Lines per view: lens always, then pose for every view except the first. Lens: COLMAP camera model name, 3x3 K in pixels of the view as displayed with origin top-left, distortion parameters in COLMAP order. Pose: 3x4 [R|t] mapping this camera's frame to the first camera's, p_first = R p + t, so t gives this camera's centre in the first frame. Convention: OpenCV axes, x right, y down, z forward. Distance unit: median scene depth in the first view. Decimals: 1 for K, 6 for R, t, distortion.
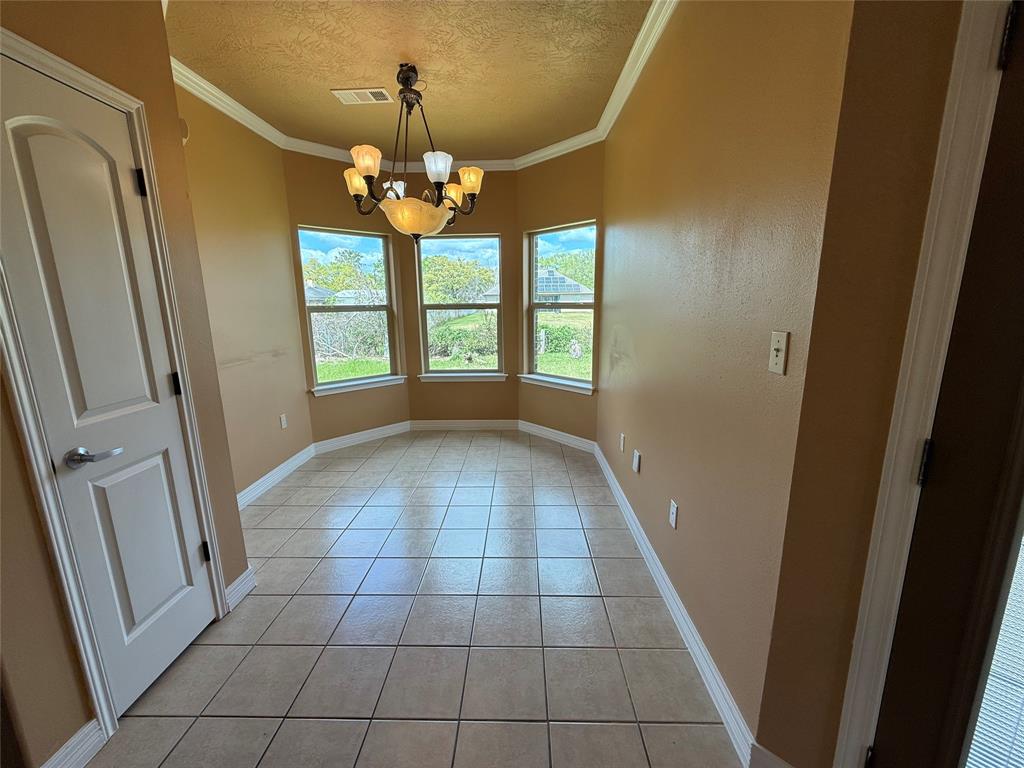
lens RADIAL K [[410.3, 0, 512.0], [0, 410.3, 384.0], [0, 0, 1]] dist [-0.000091, -0.000014]
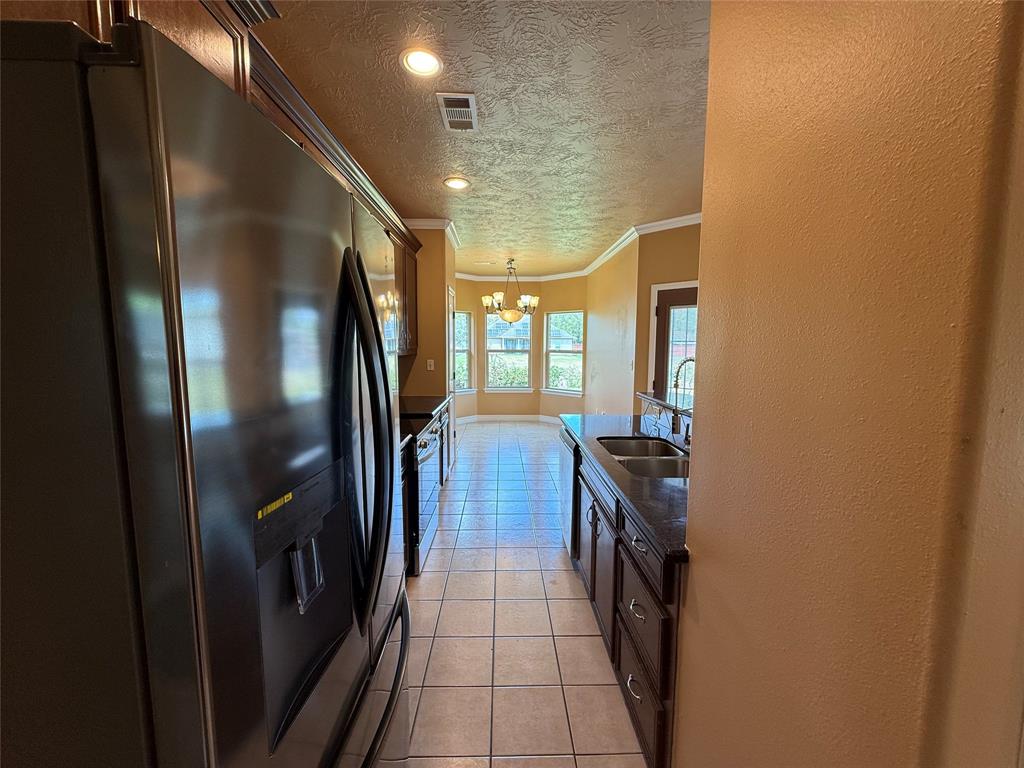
lens RADIAL K [[410.3, 0, 512.0], [0, 410.3, 384.0], [0, 0, 1]] dist [-0.000091, -0.000014]
pose [[0.999248, 0.011555, 0.037008, -0.177504], [-0.007832, 0.995035, -0.099212, 0.136443], [-0.037971, 0.098848, 0.994378, -0.795765]]
